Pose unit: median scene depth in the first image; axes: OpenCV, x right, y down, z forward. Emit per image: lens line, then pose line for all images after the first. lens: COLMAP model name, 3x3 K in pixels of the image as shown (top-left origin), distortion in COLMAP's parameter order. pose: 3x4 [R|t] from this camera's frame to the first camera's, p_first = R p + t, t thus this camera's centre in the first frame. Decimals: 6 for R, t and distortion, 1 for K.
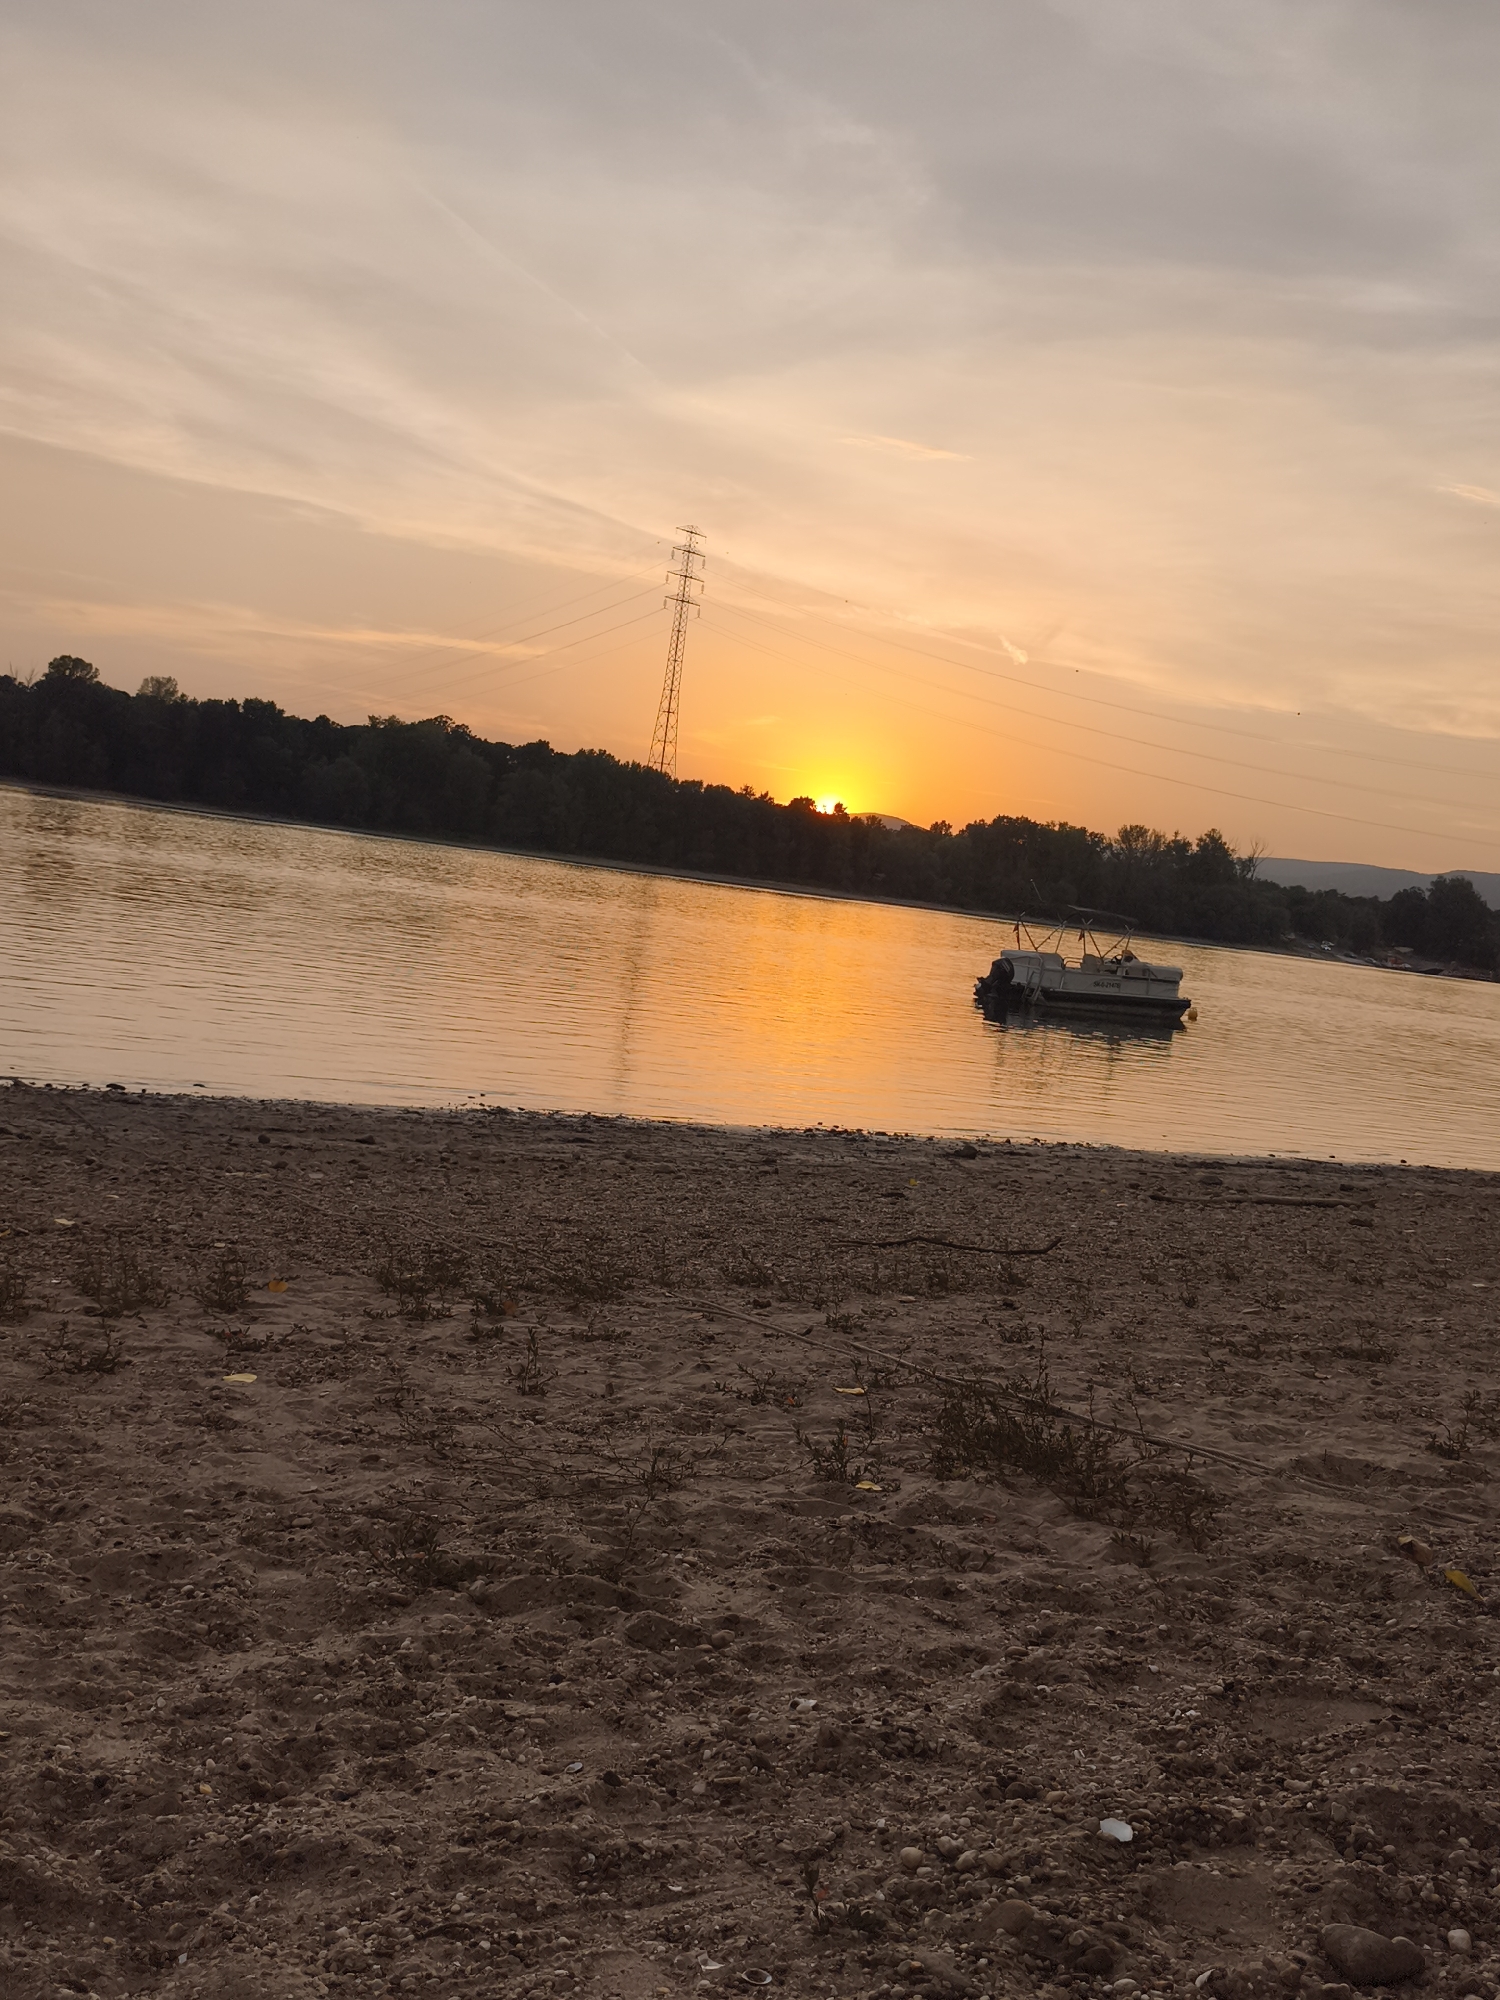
lens RADIAL K [[2038.2, 0, 766.6], [0, 2038.2, 972.4], [0, 0, 1]] dist [0.110712, -0.270071]
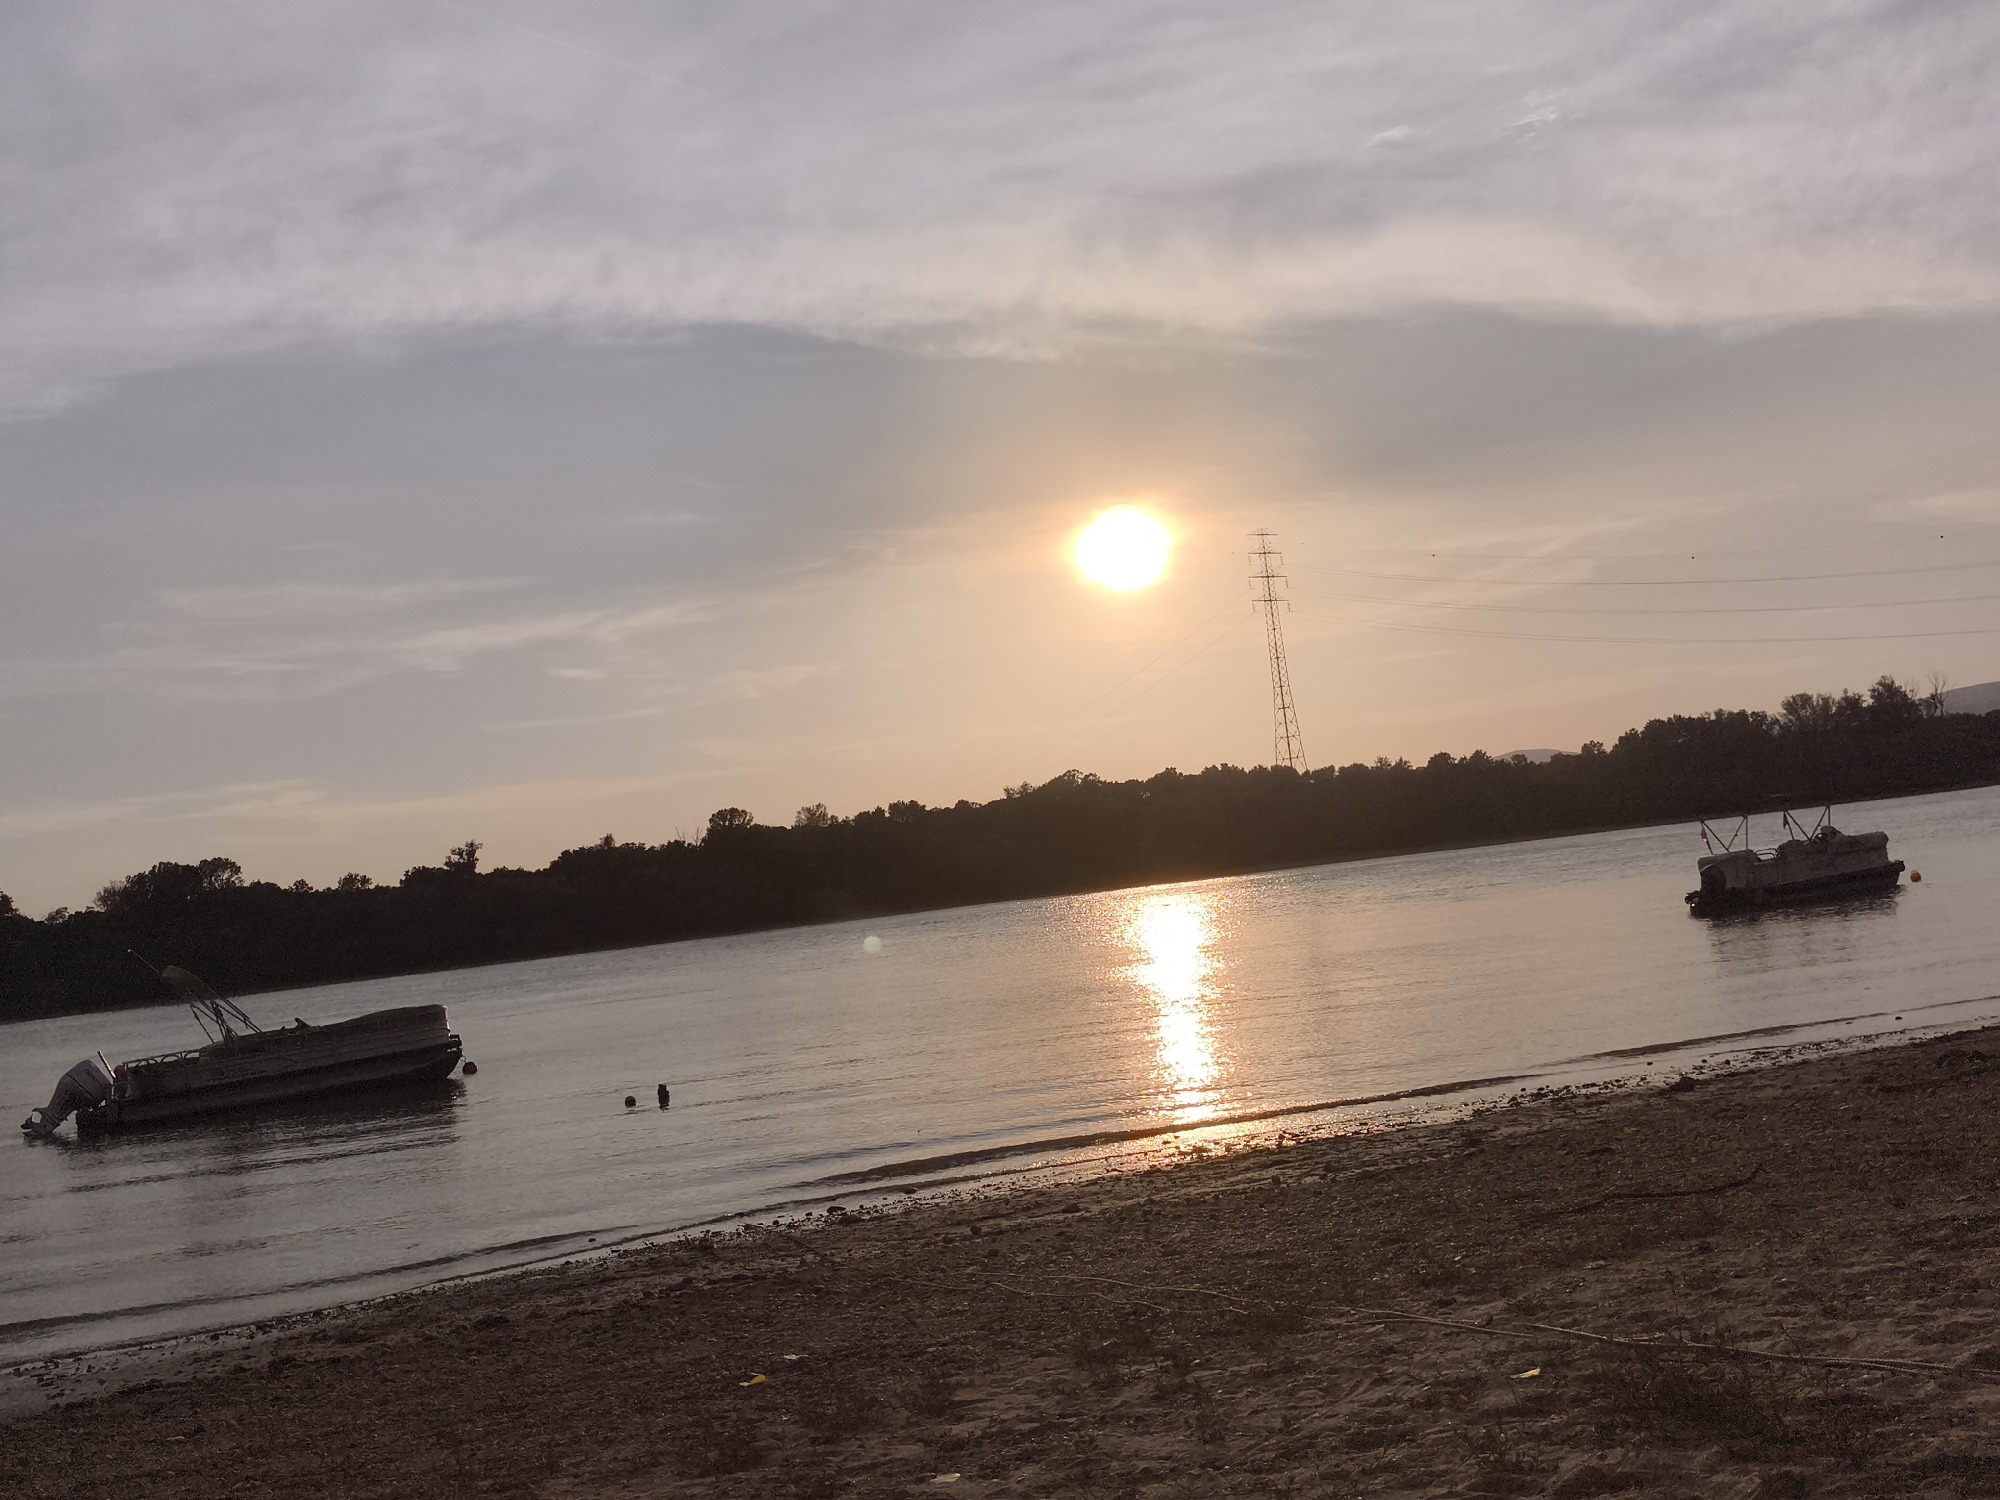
lens RADIAL K [[2038.2, 0, 1000.0], [0, 2038.2, 750.0], [0, 0, 1]] dist [0.110712, -0.270071]
pose [[0.947546, -0.260250, -0.185546, 0.054940], [0.236539, 0.961406, -0.140528, -0.008833], [0.214957, 0.089267, 0.972535, -0.058707]]
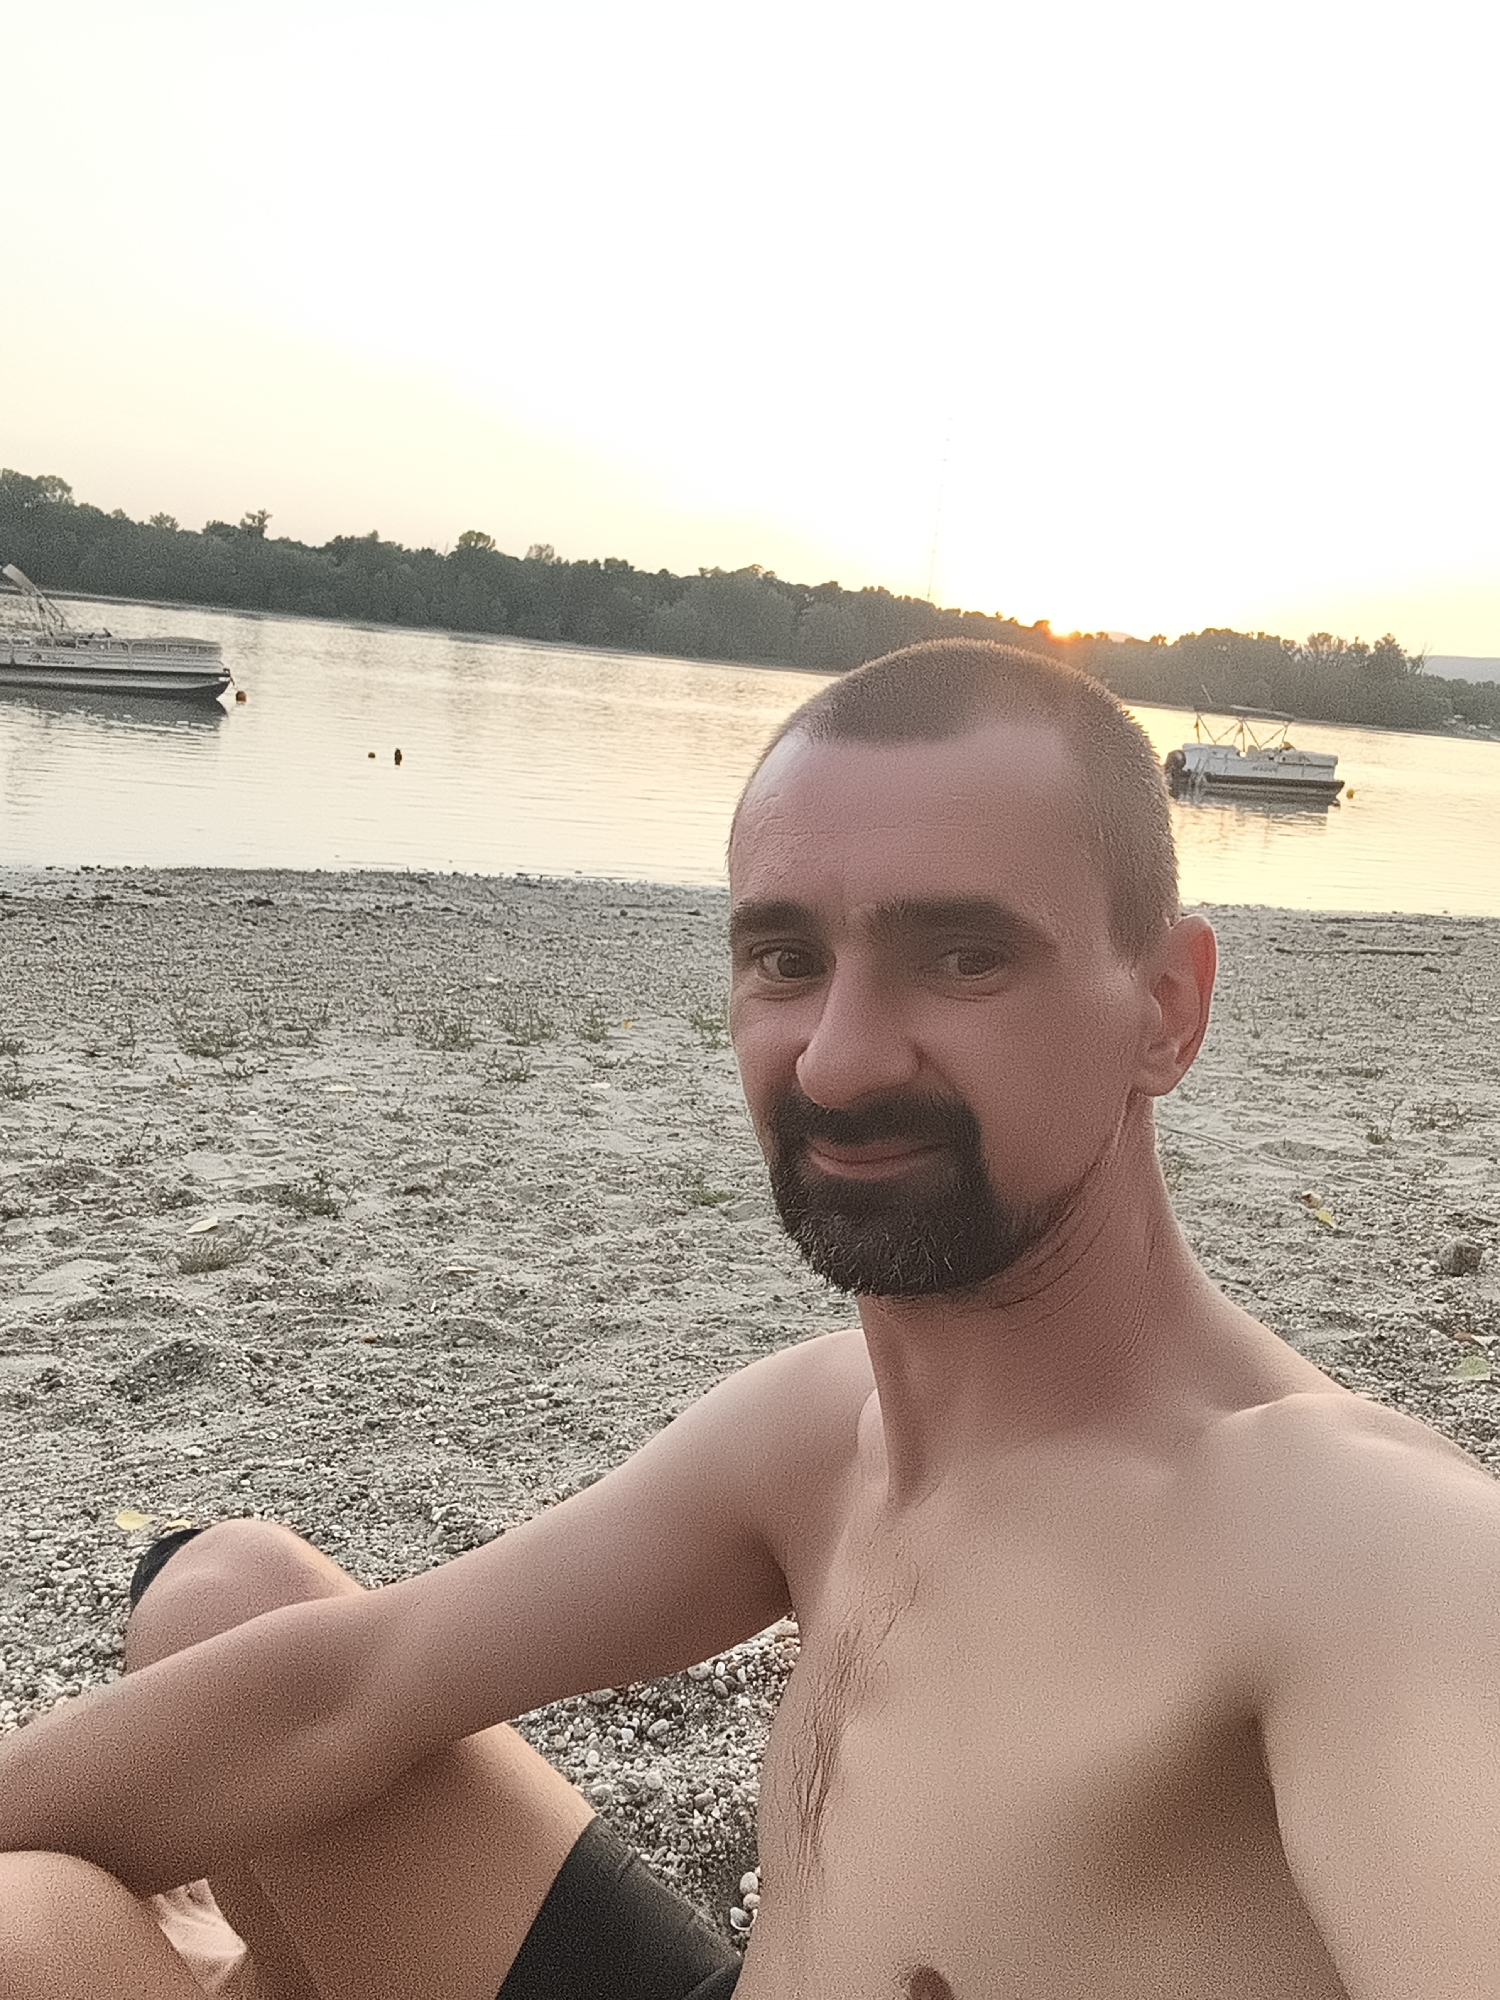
lens RADIAL K [[1580.4, 0, 762.2], [0, 1580.4, 998.8], [0, 0, 1]] dist [0.072343, -0.182846]
pose [[0.987569, -0.001109, -0.157183, 0.054654], [0.024008, 0.989307, 0.143860, -0.038637], [0.155343, -0.145845, 0.977035, -0.157426]]
